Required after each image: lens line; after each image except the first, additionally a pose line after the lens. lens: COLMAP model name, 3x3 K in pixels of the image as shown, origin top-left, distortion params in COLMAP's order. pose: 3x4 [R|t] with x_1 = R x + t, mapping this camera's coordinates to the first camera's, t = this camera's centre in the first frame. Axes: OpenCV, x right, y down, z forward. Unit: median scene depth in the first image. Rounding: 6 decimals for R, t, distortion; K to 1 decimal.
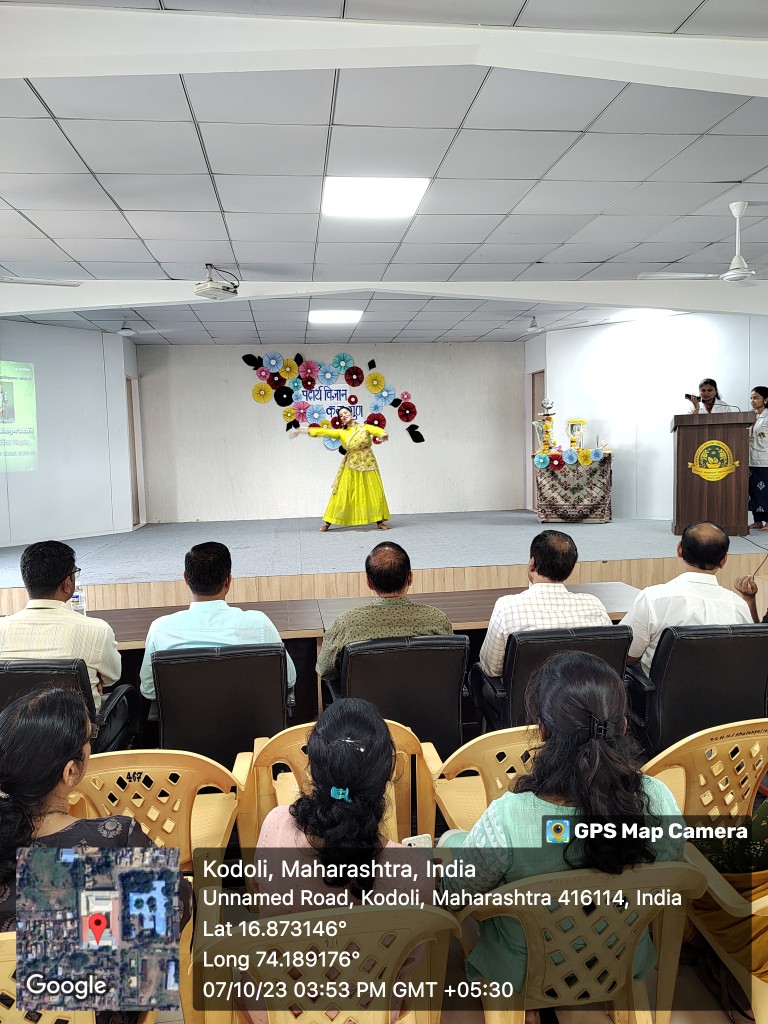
lens RADIAL K [[697.1, 0, 386.5], [0, 697.1, 509.3], [0, 0, 1]] dist [0.003502, -0.012176]
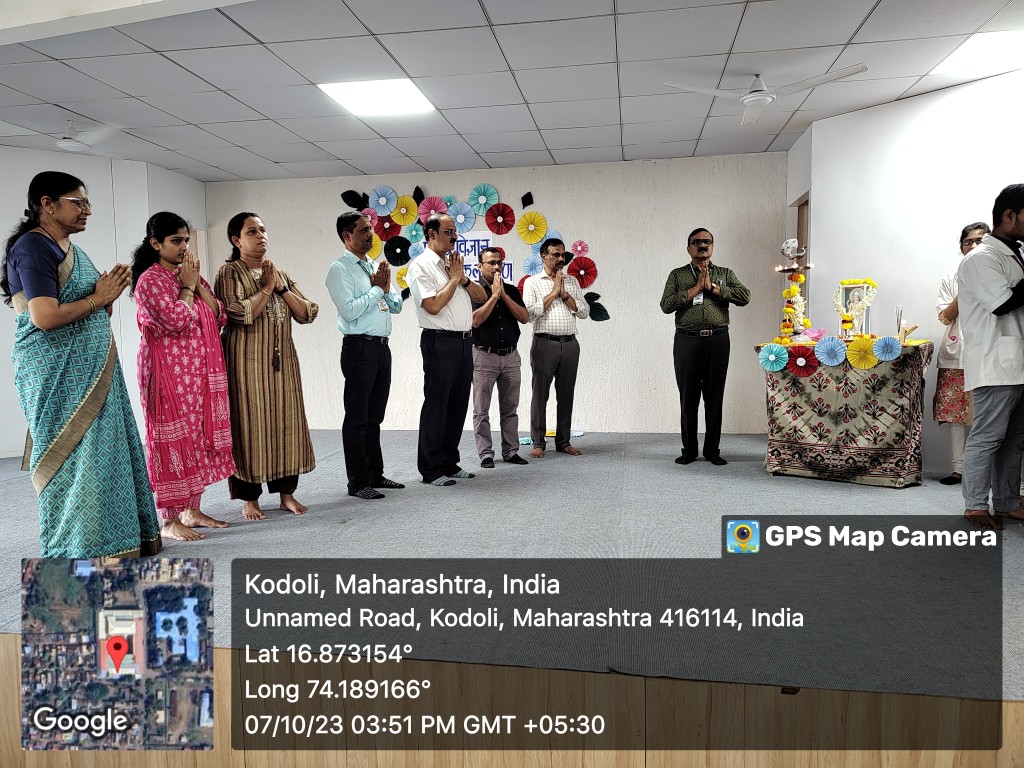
lens RADIAL K [[697.1, 0, 508.3], [0, 697.1, 386.0], [0, 0, 1]] dist [0.003502, -0.012176]
pose [[0.953915, 0.037755, -0.297694, 0.185116], [-0.038447, 0.999254, 0.003533, -0.041502], [0.297605, 0.008075, 0.954655, 0.432624]]
